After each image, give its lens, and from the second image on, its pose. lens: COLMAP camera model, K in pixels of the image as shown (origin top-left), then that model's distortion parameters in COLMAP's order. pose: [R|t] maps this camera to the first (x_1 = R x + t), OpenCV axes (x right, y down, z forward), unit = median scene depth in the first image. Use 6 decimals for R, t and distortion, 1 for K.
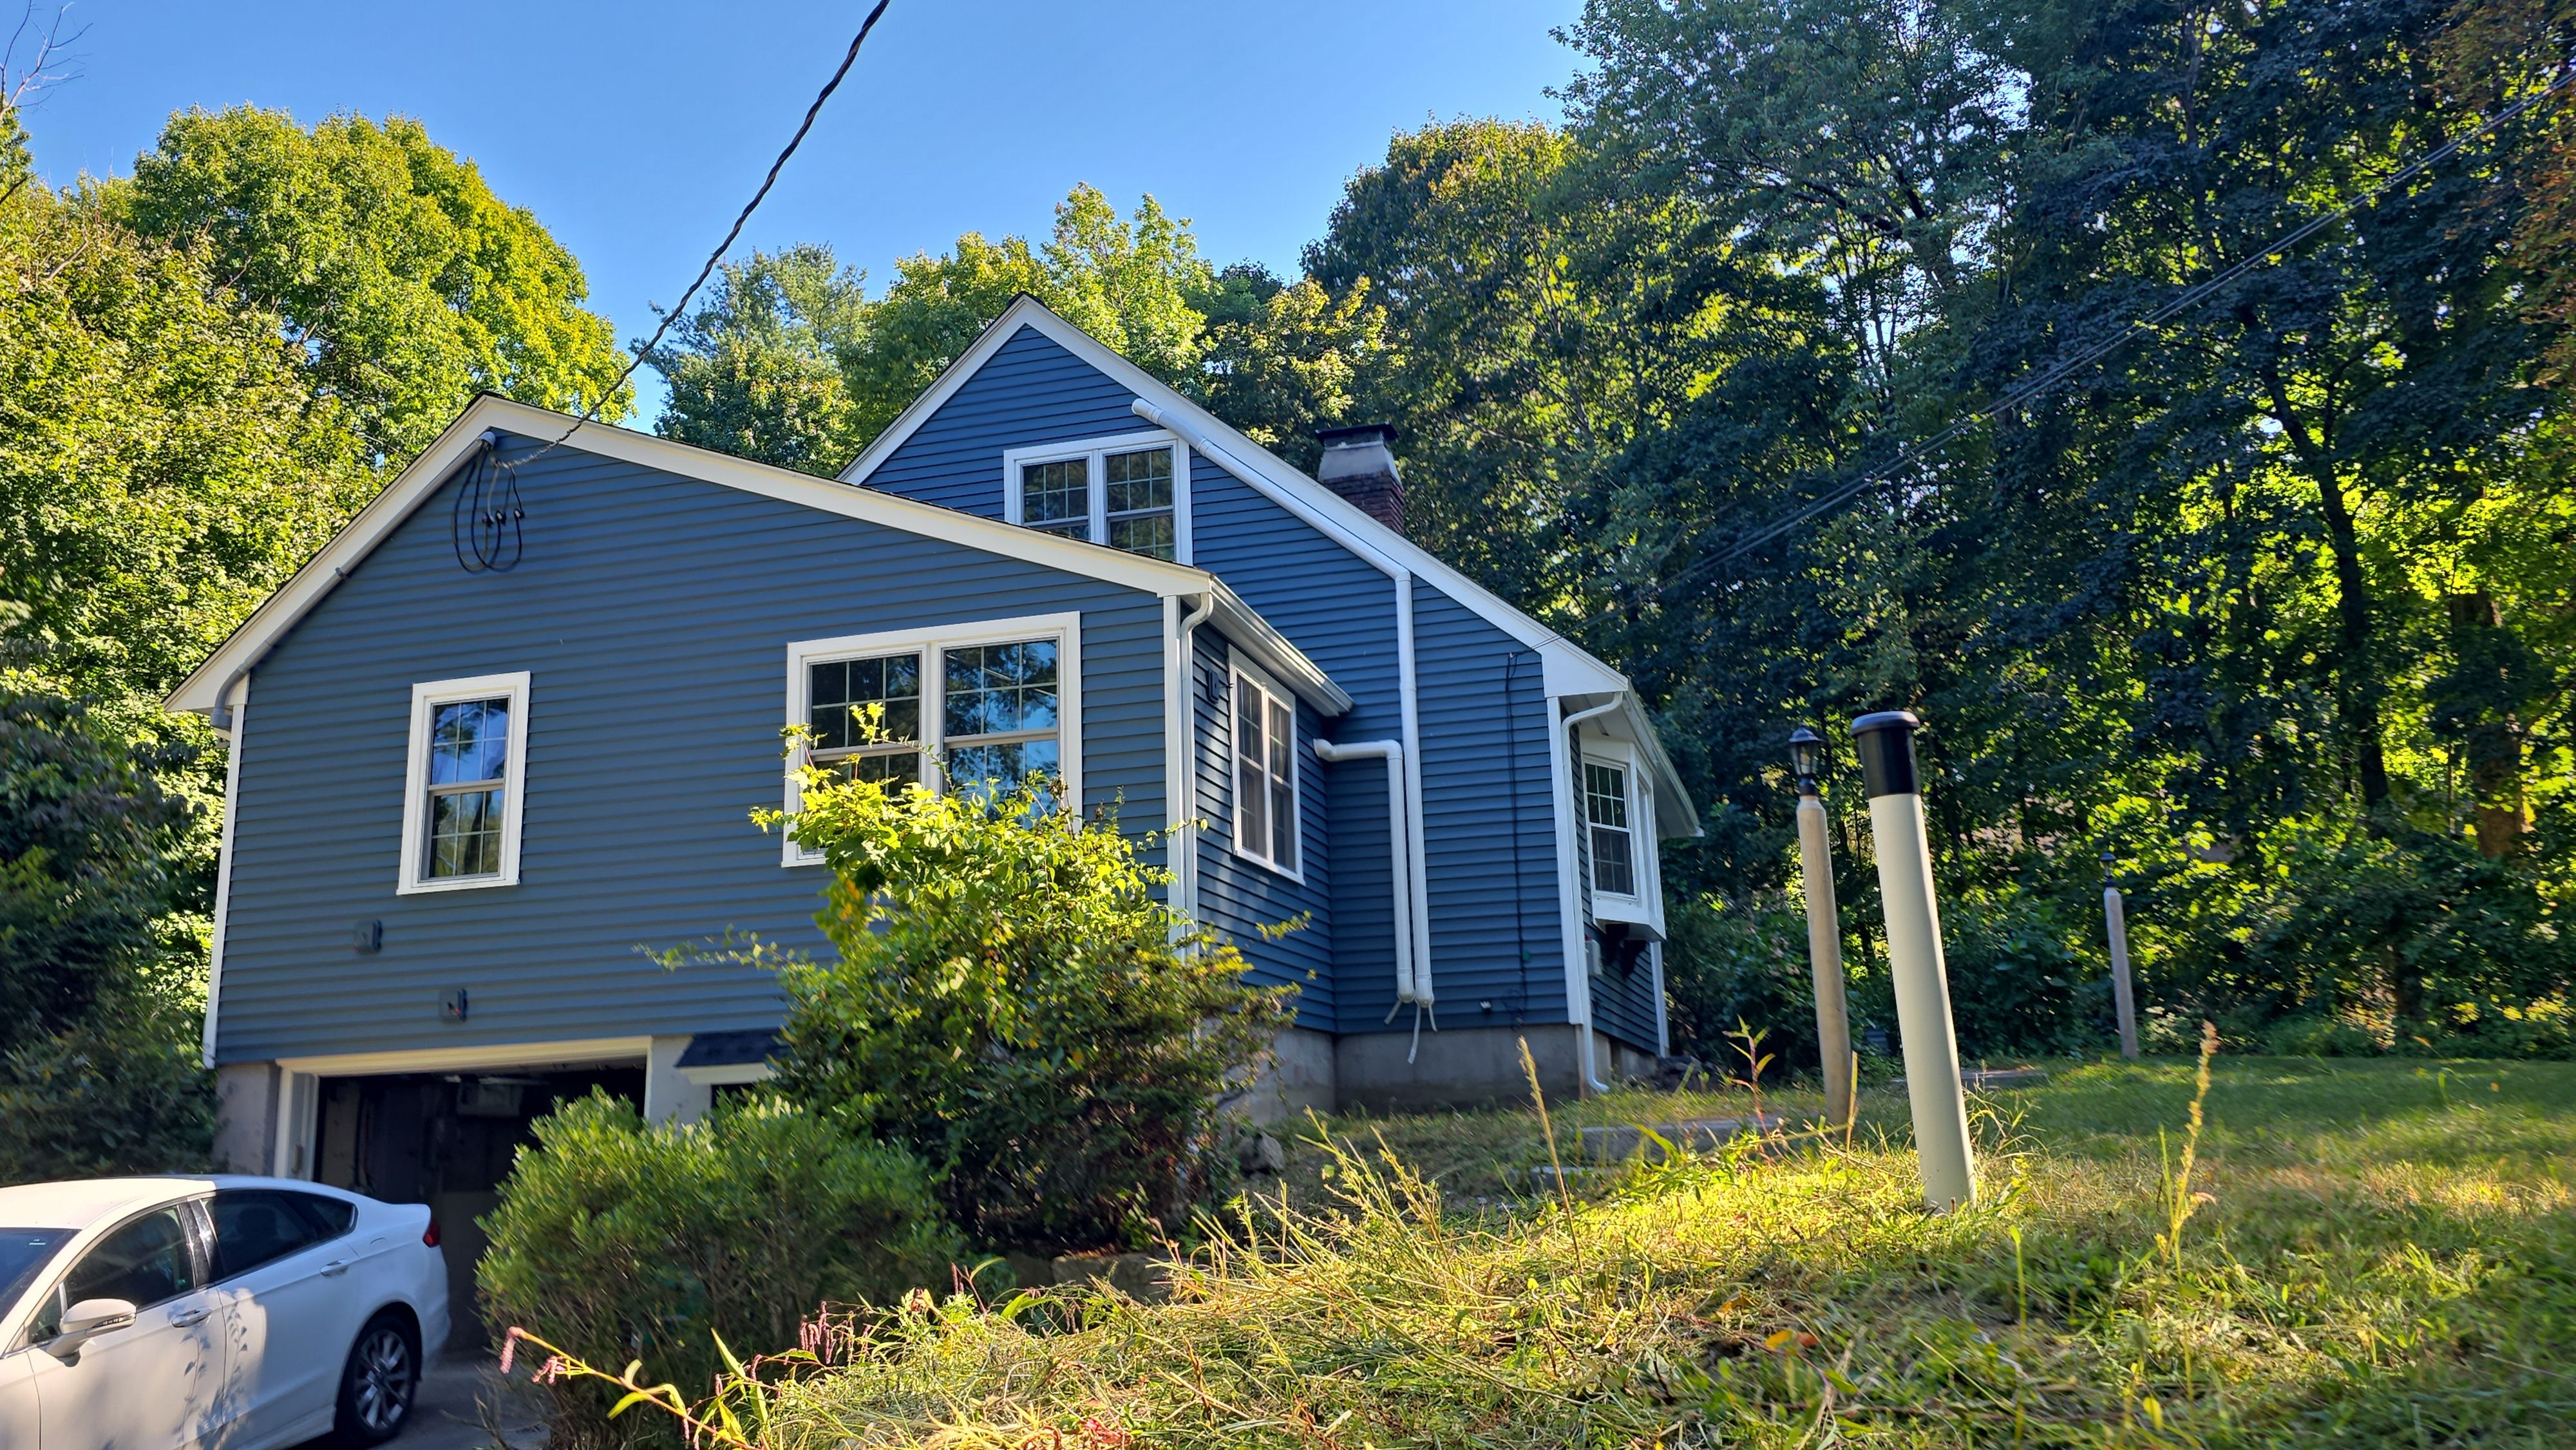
lens RADIAL K [[1799.9, 0, 1288.0], [0, 1799.9, 725.0], [0, 0, 1]] dist [0.063699, -0.057743]
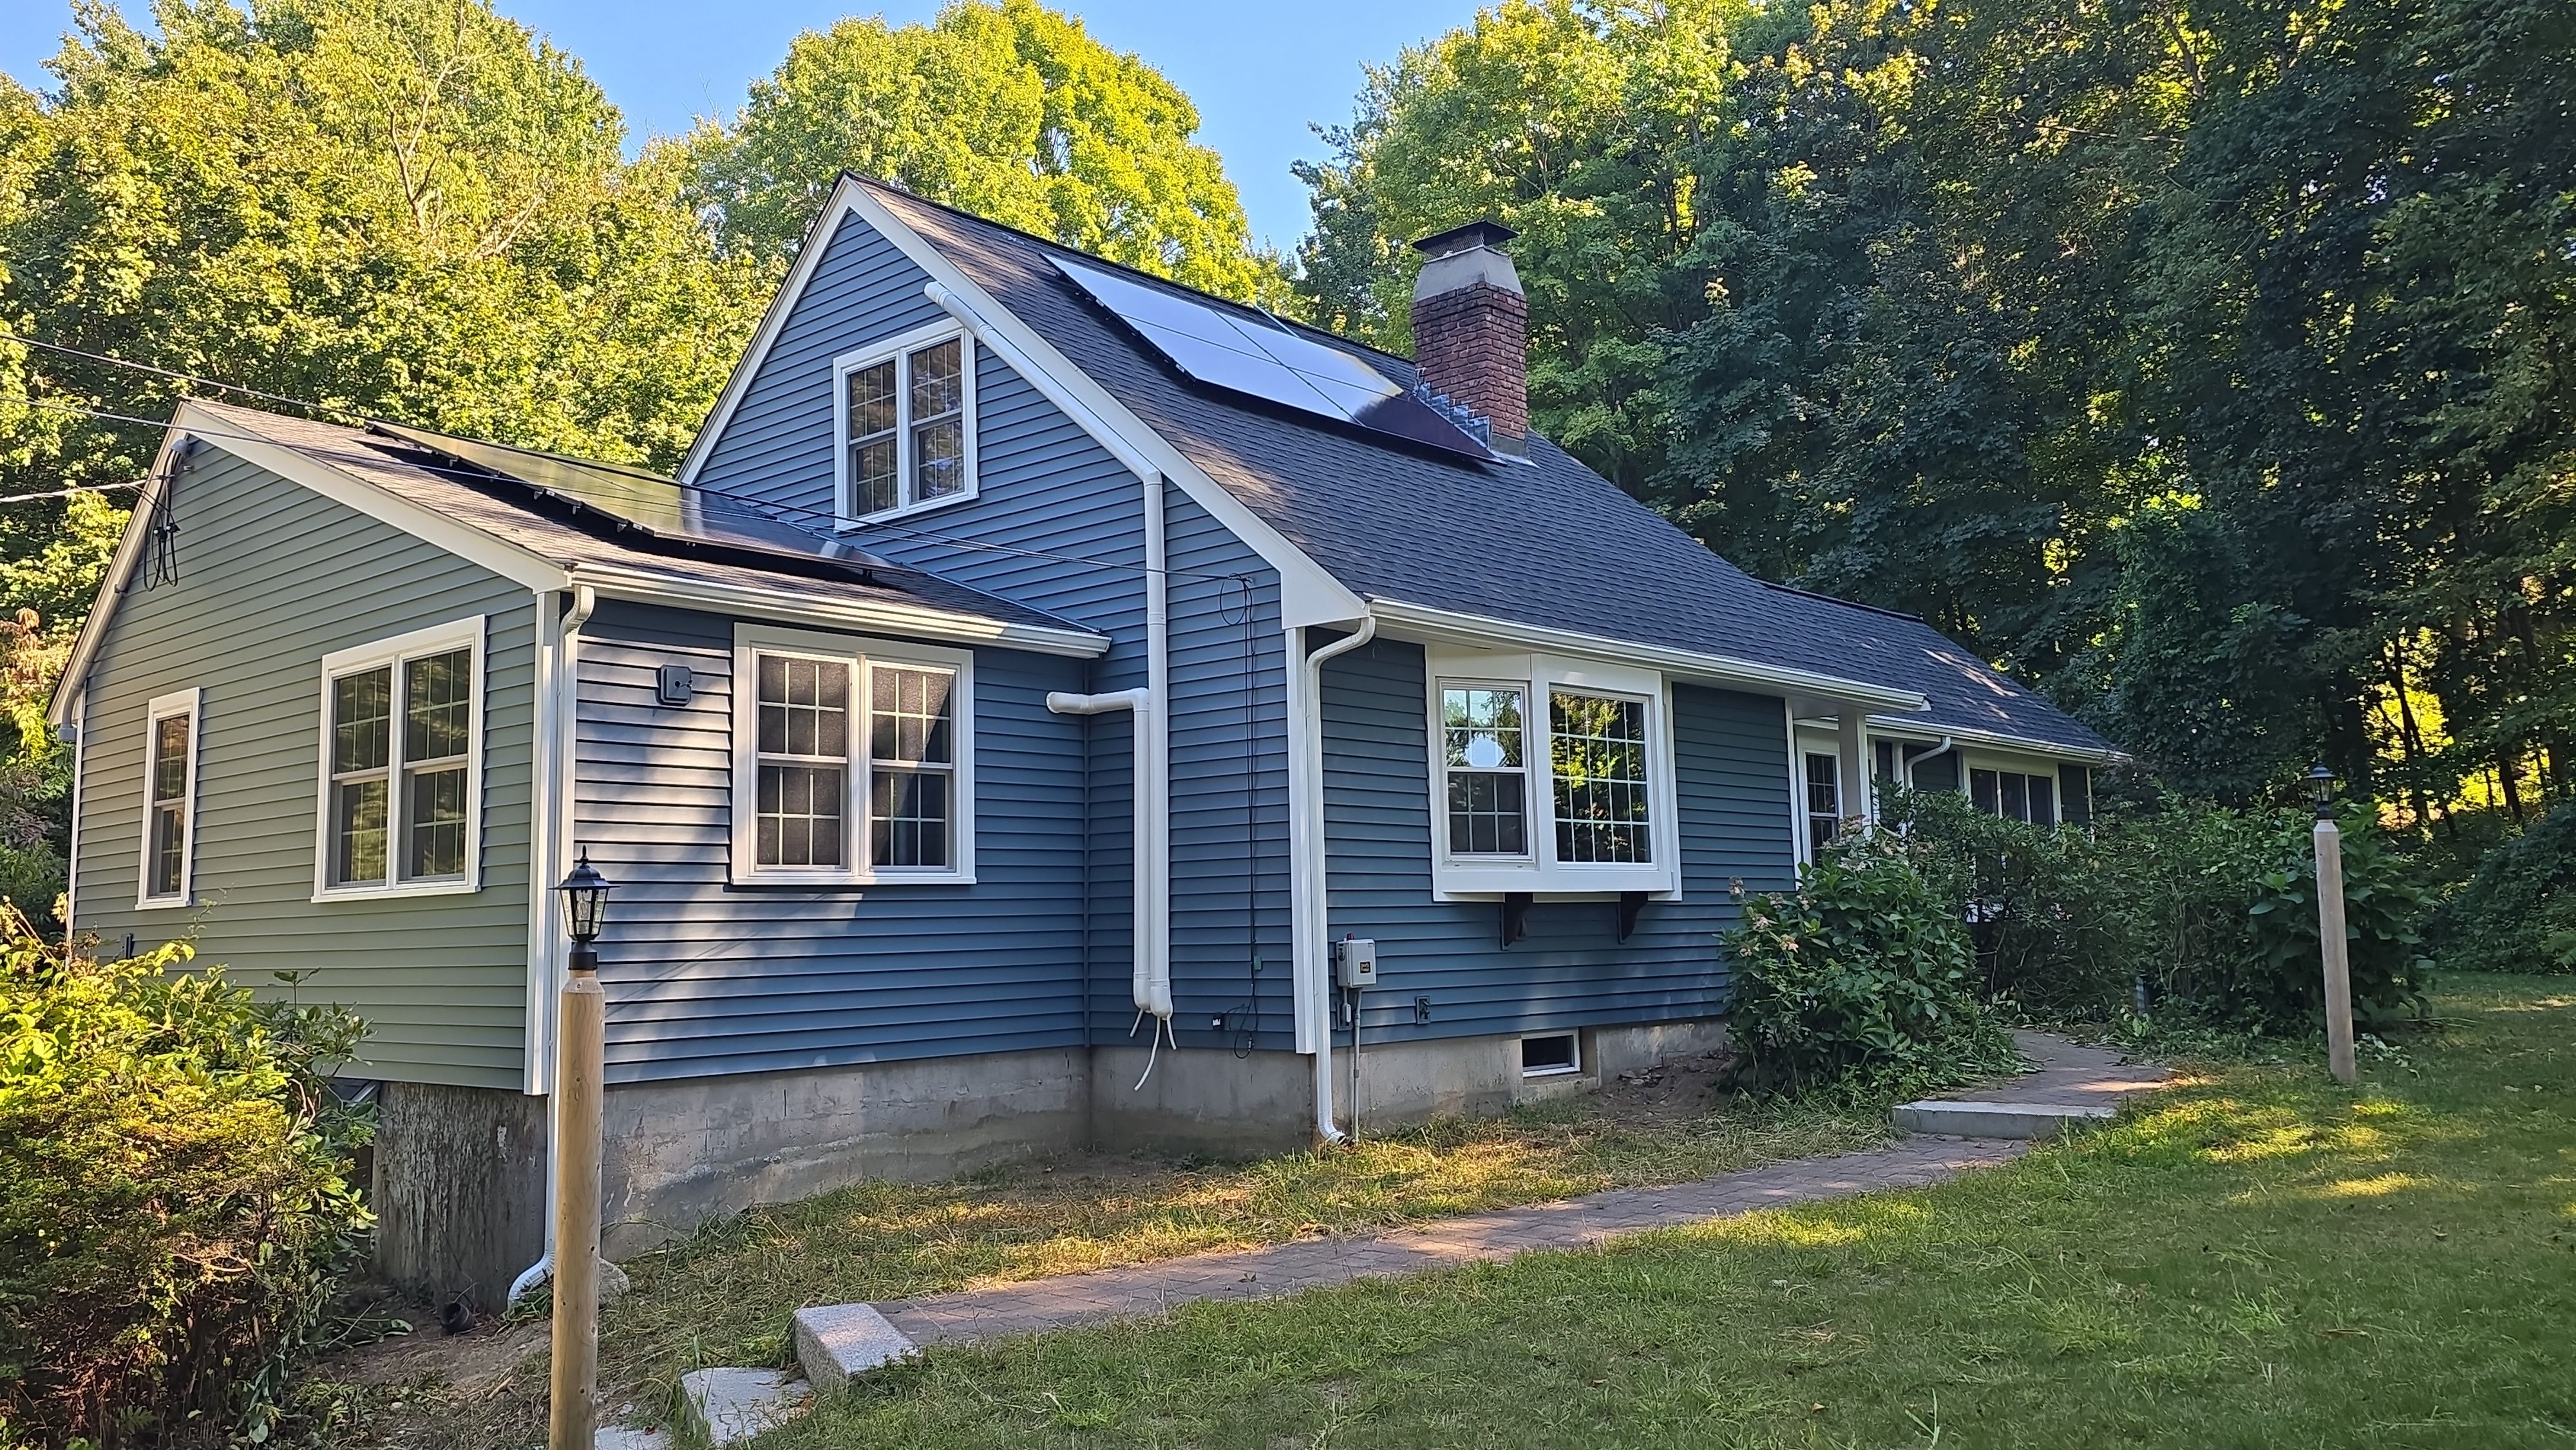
lens RADIAL K [[1799.9, 0, 1288.0], [0, 1799.9, 725.0], [0, 0, 1]] dist [0.063699, -0.057743]
pose [[0.898349, -0.027078, -0.438447, 0.472472], [0.083765, 0.990344, 0.110467, -0.058735], [0.431222, -0.135965, 0.891943, 0.304897]]
